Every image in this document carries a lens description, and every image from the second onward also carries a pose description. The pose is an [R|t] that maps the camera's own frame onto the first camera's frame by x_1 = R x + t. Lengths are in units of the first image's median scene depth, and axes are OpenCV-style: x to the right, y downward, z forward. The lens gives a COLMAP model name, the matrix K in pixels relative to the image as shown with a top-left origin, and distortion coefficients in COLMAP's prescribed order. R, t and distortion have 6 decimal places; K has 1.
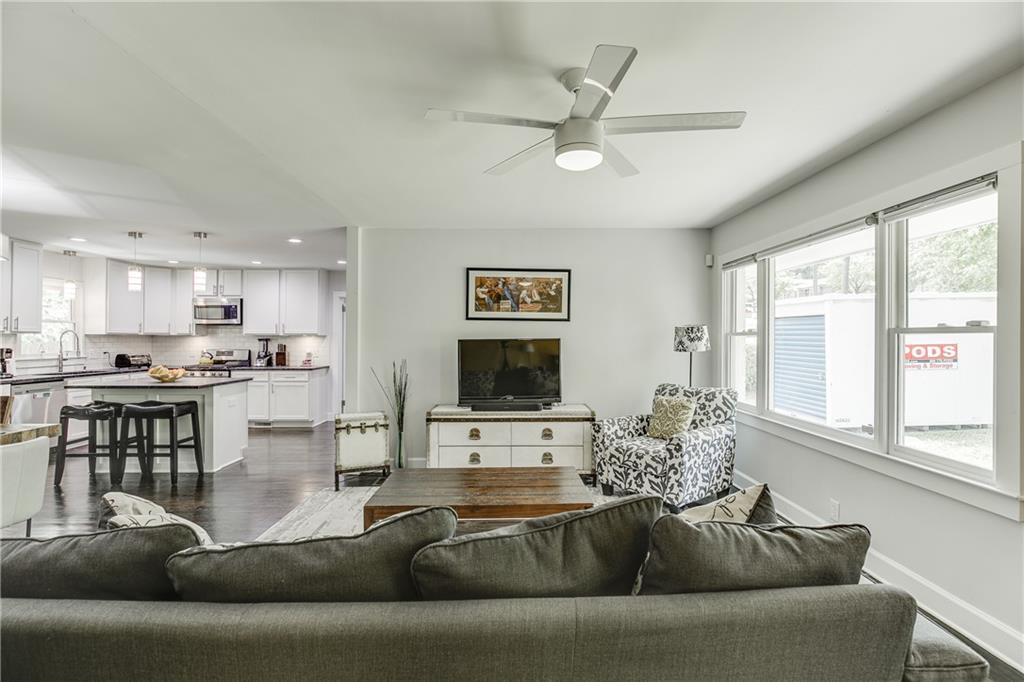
lens RADIAL K [[467.9, 0, 520.1], [0, 467.9, 335.5], [0, 0, 1]] dist [-0.014431, 0.006256]
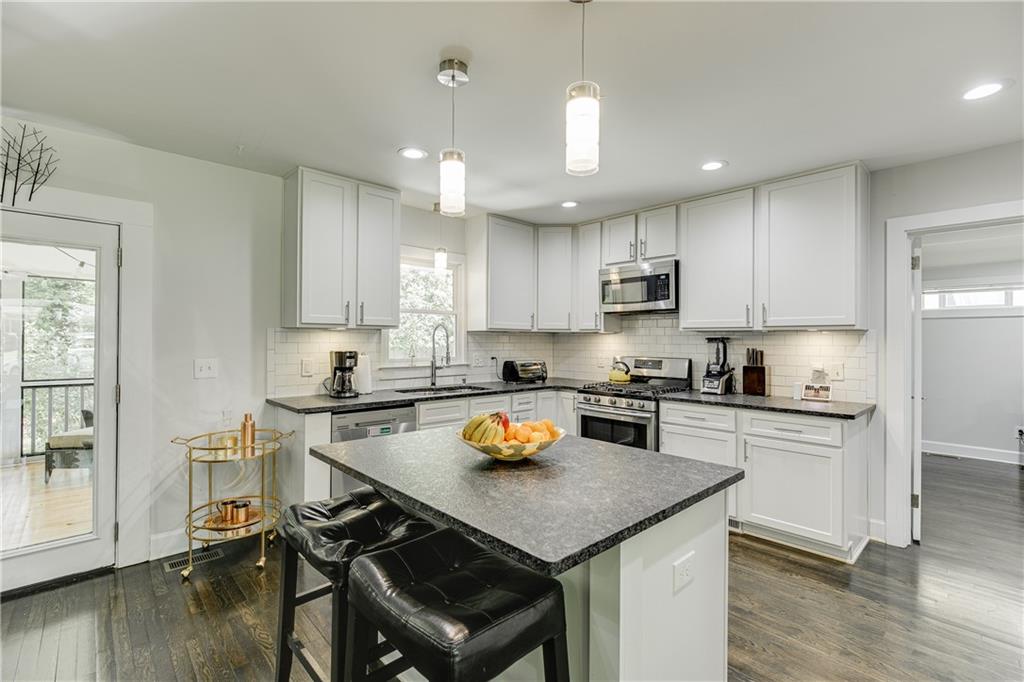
lens RADIAL K [[467.9, 0, 518.6], [0, 467.9, 335.7], [0, 0, 1]] dist [-0.014431, 0.006256]
pose [[0.676980, -0.003711, -0.735992, -0.537595], [0.001294, 0.999992, -0.003852, 0.010297], [0.736000, 0.001656, 0.676979, 0.833556]]
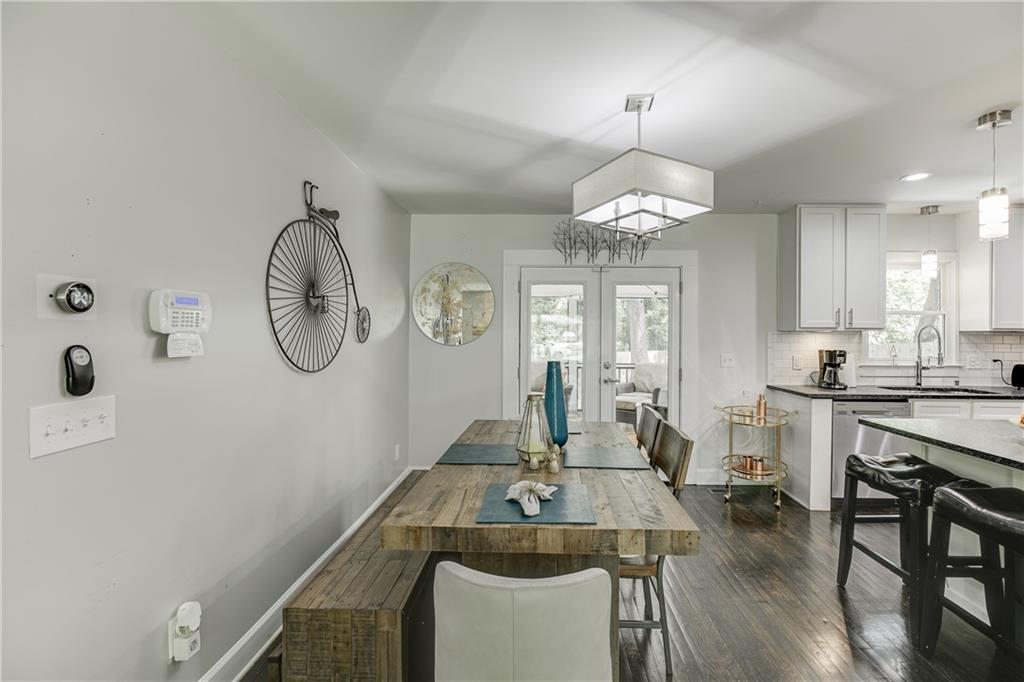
lens RADIAL K [[467.9, 0, 526.7], [0, 467.9, 336.3], [0, 0, 1]] dist [-0.014431, 0.006256]
pose [[-0.038513, 0.003095, -0.999253, -0.366580], [0.003735, 0.999989, 0.002953, 0.000575], [0.999251, -0.003619, -0.038524, 0.585966]]
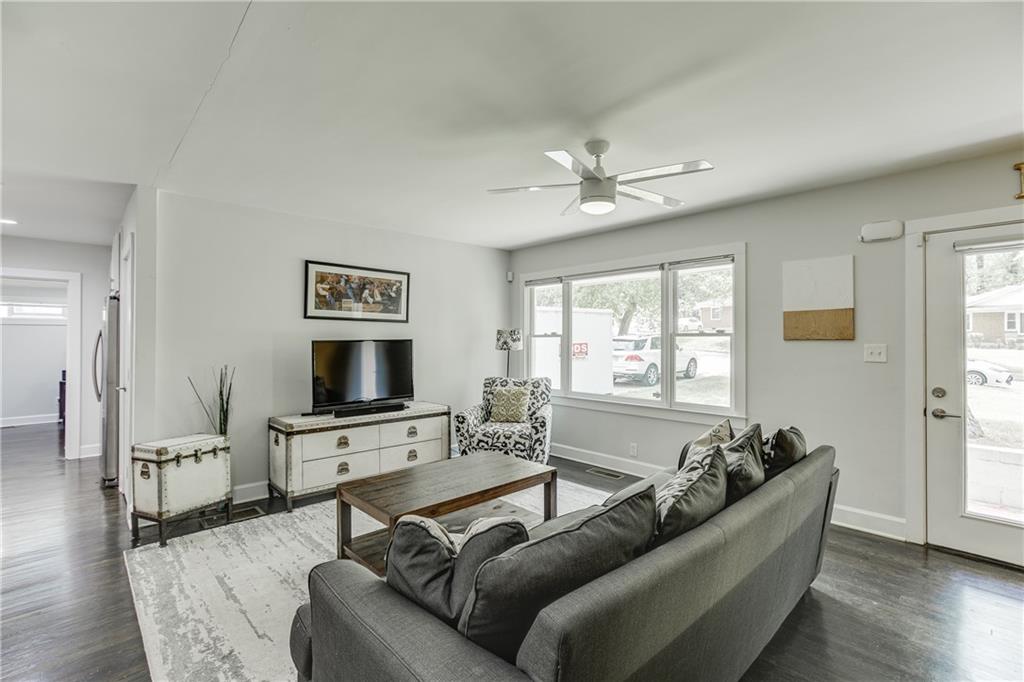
lens RADIAL K [[467.9, 0, 524.0], [0, 467.9, 335.5], [0, 0, 1]] dist [-0.014431, 0.006256]
pose [[0.732079, 0.006105, 0.681192, -0.435911], [-0.003770, 0.999981, -0.004910, 0.001901], [-0.681209, 0.001027, 0.732088, 0.069843]]
